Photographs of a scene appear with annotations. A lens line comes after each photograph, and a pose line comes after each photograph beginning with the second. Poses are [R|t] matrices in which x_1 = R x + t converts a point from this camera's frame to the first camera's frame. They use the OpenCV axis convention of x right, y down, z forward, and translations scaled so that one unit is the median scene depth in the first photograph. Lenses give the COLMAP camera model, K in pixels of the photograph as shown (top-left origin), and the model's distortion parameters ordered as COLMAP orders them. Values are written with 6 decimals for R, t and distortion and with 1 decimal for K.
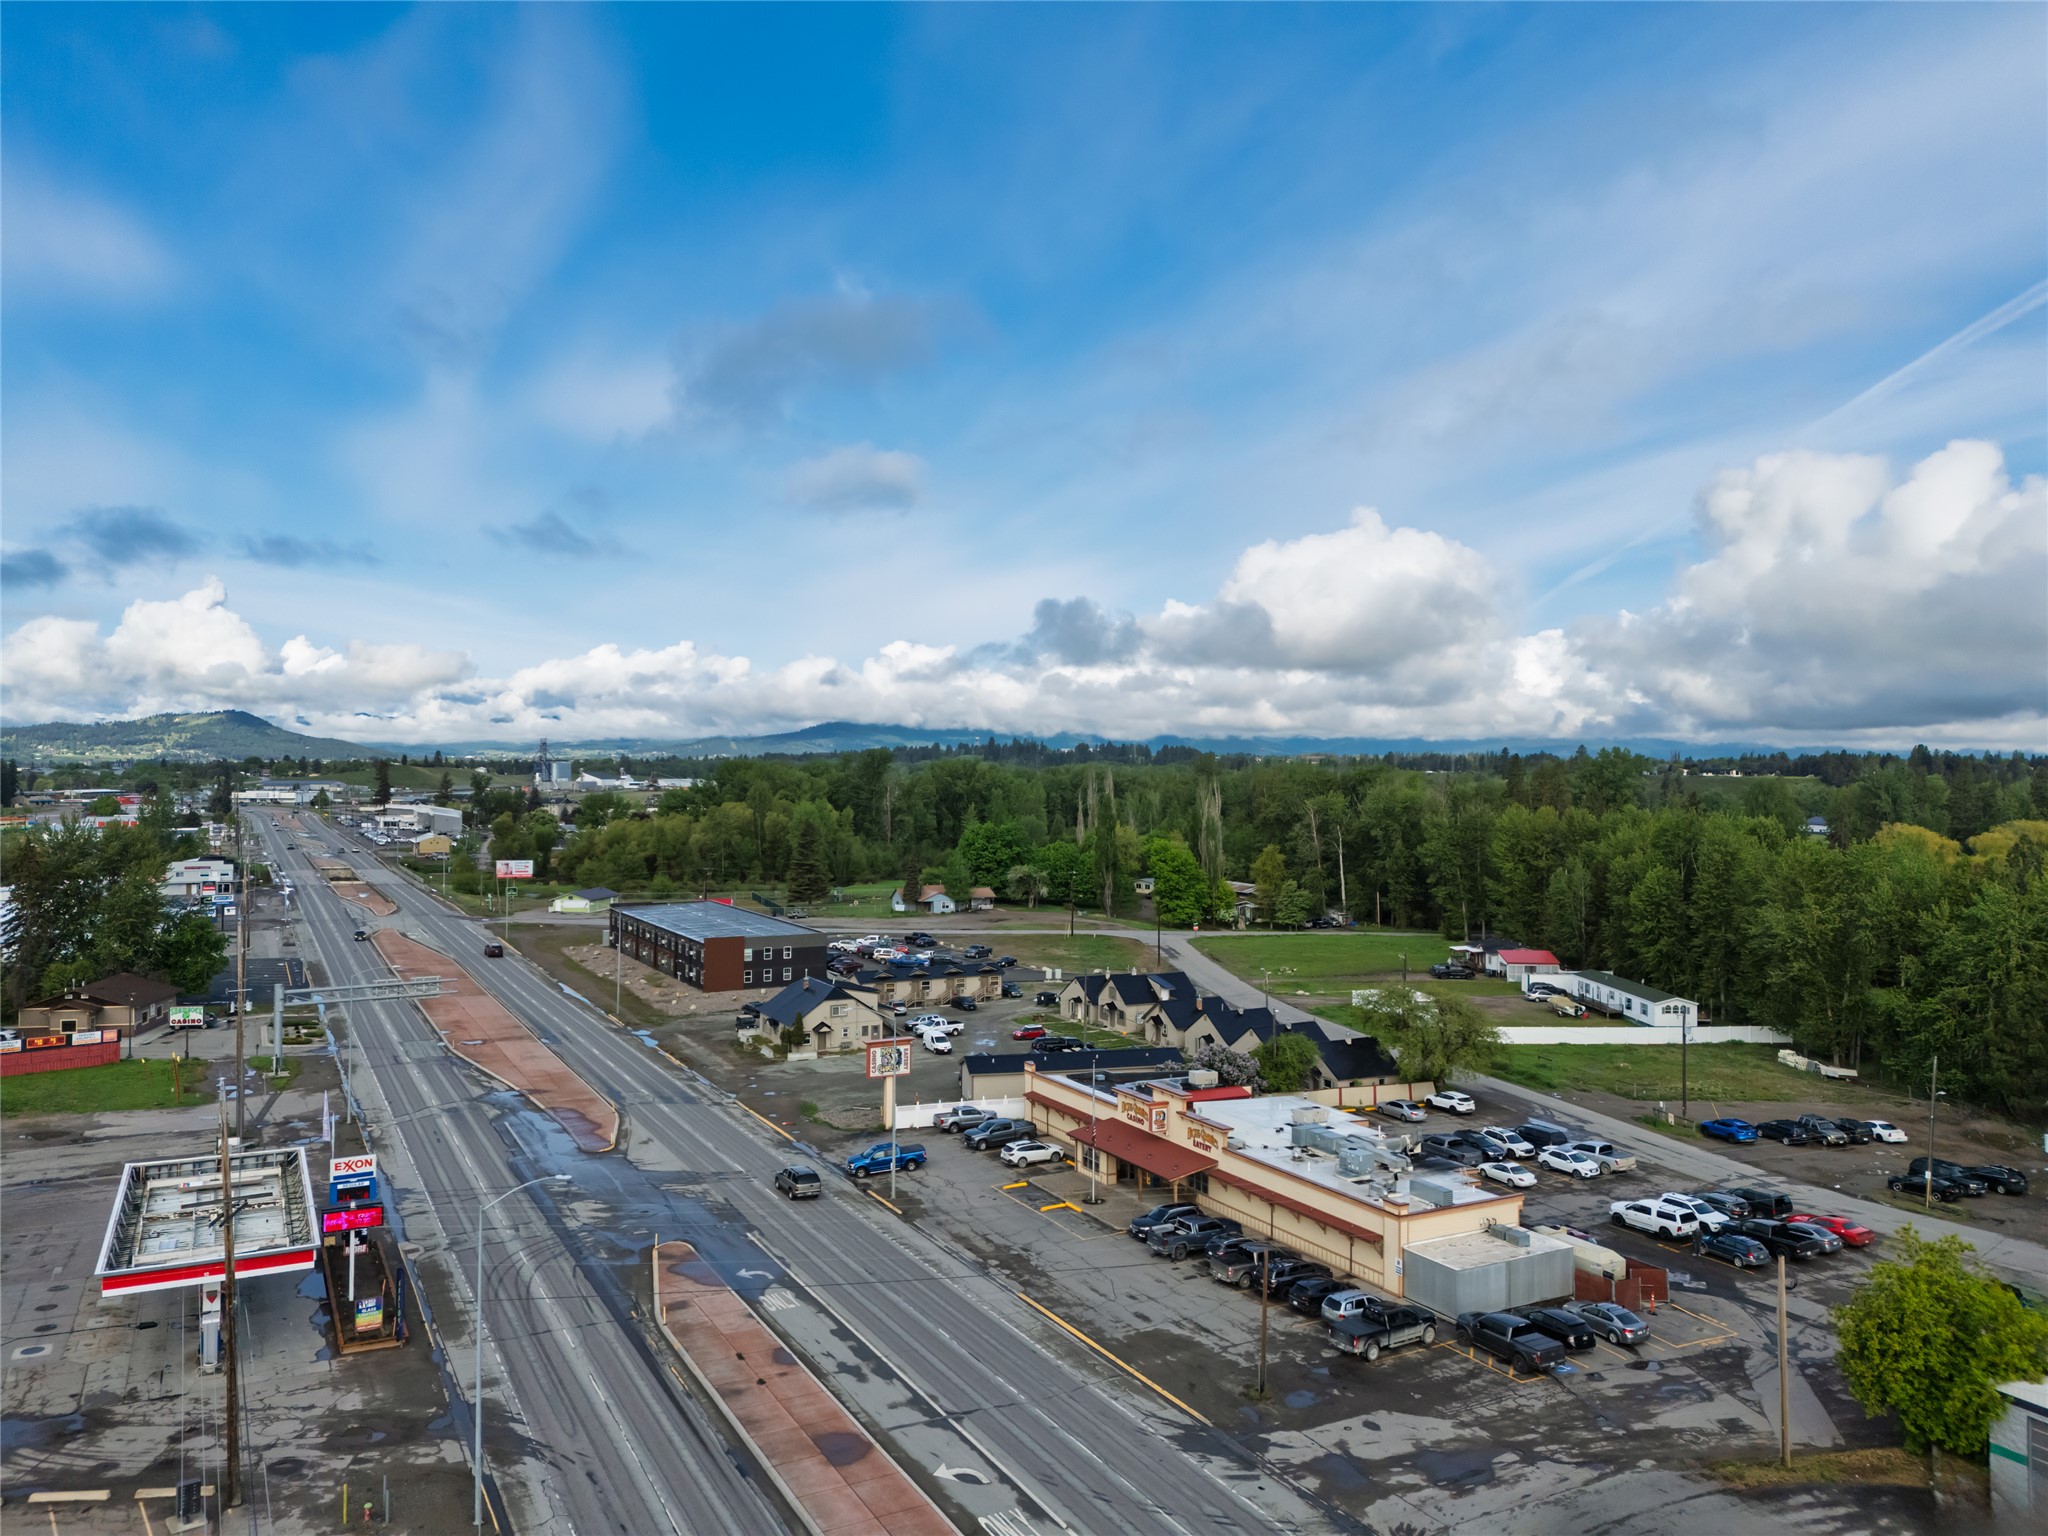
lens RADIAL K [[1487.8, 0, 1024.0], [0, 1487.8, 768.0], [0, 0, 1]] dist [0.091701, -0.091317]
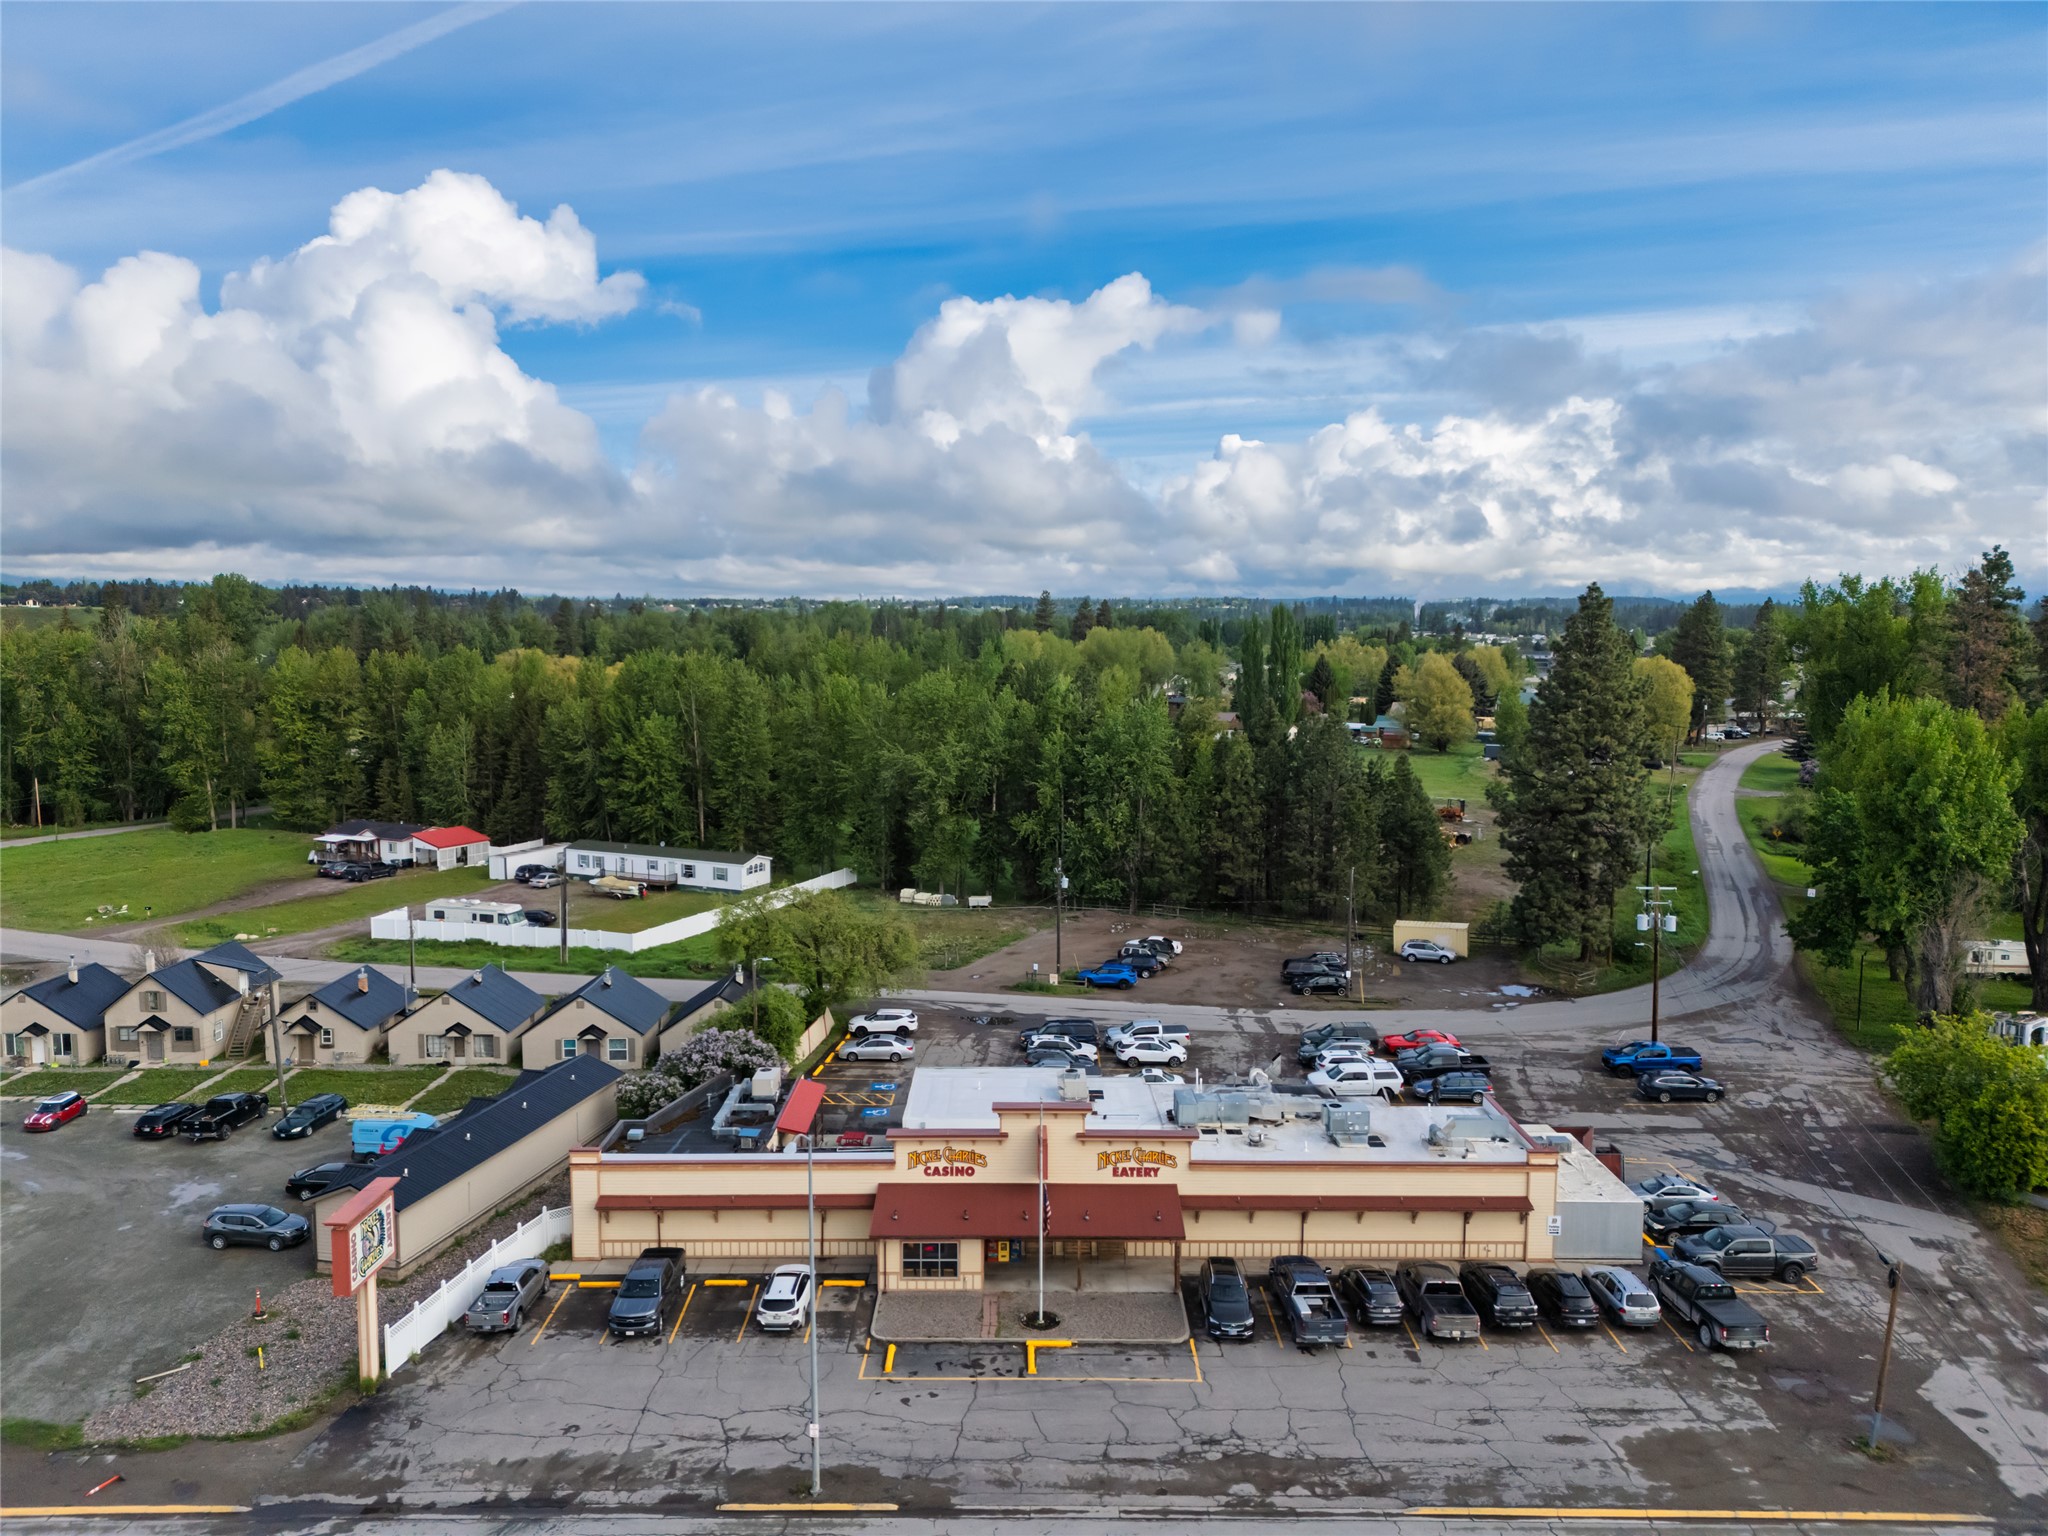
lens RADIAL K [[1487.8, 0, 1024.0], [0, 1487.8, 768.0], [0, 0, 1]] dist [0.091701, -0.091317]
pose [[0.468766, -0.099187, 0.877736, -0.392575], [0.000437, 0.993702, 0.112058, -0.003198], [-0.883322, -0.052145, 0.465857, 0.606769]]
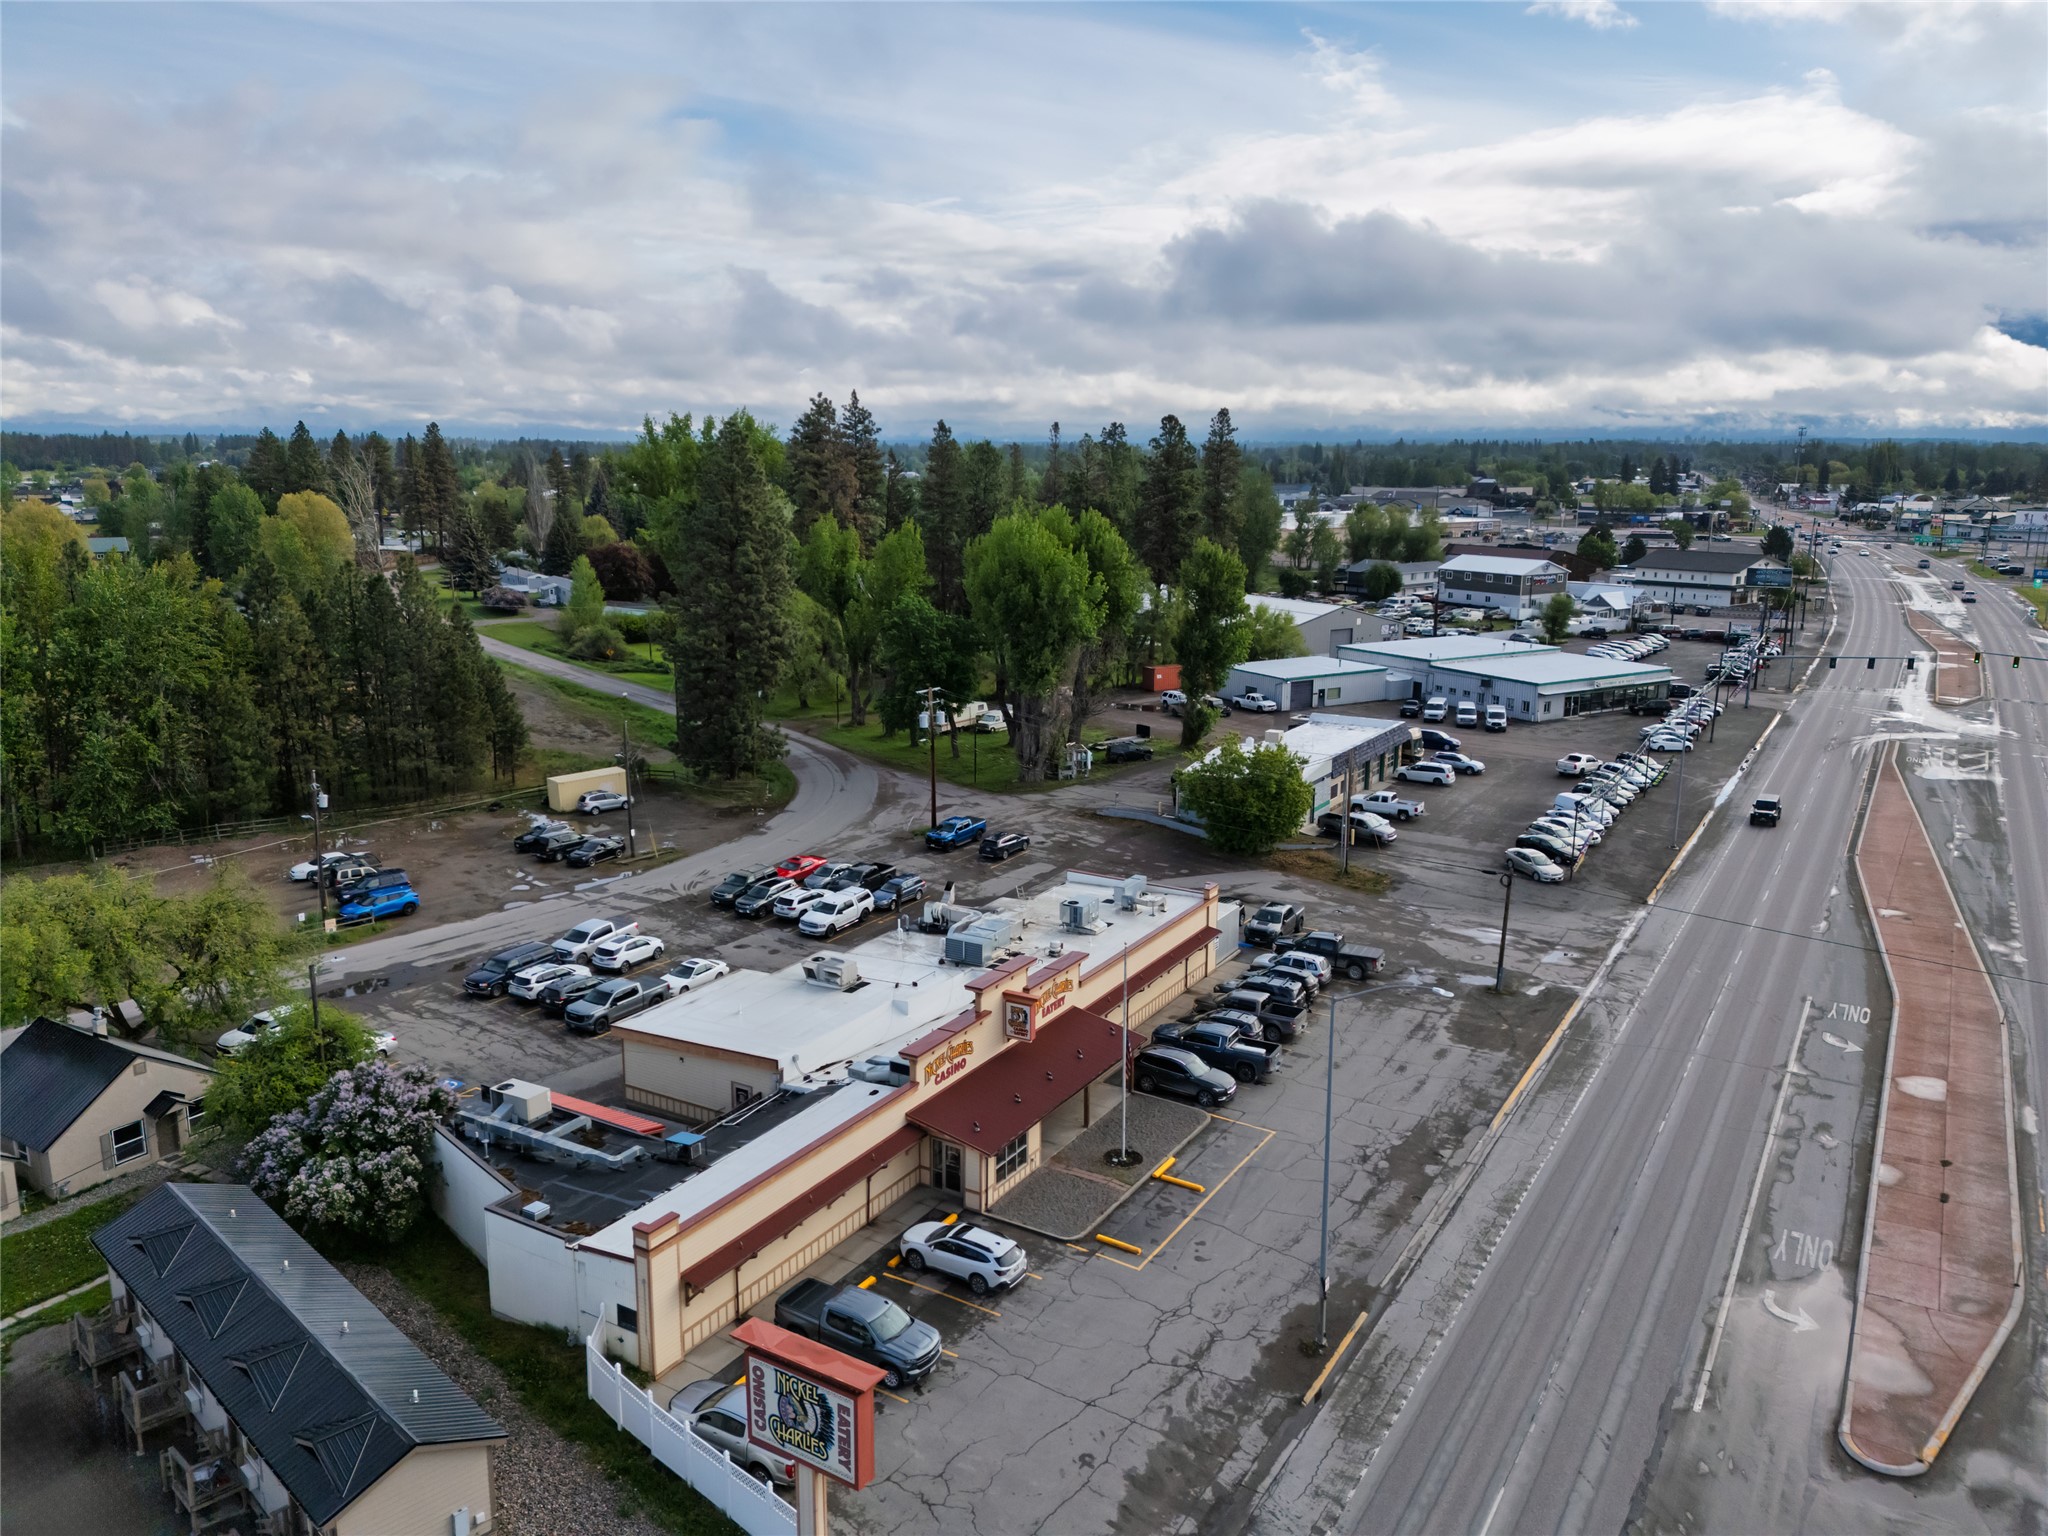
lens RADIAL K [[1487.8, 0, 1024.0], [0, 1487.8, 768.0], [0, 0, 1]] dist [0.091701, -0.091317]
pose [[-0.516826, -0.186685, 0.835488, -0.347116], [-0.007211, 0.976849, 0.213811, 0.000061], [-0.856060, 0.104478, -0.506207, 1.103444]]
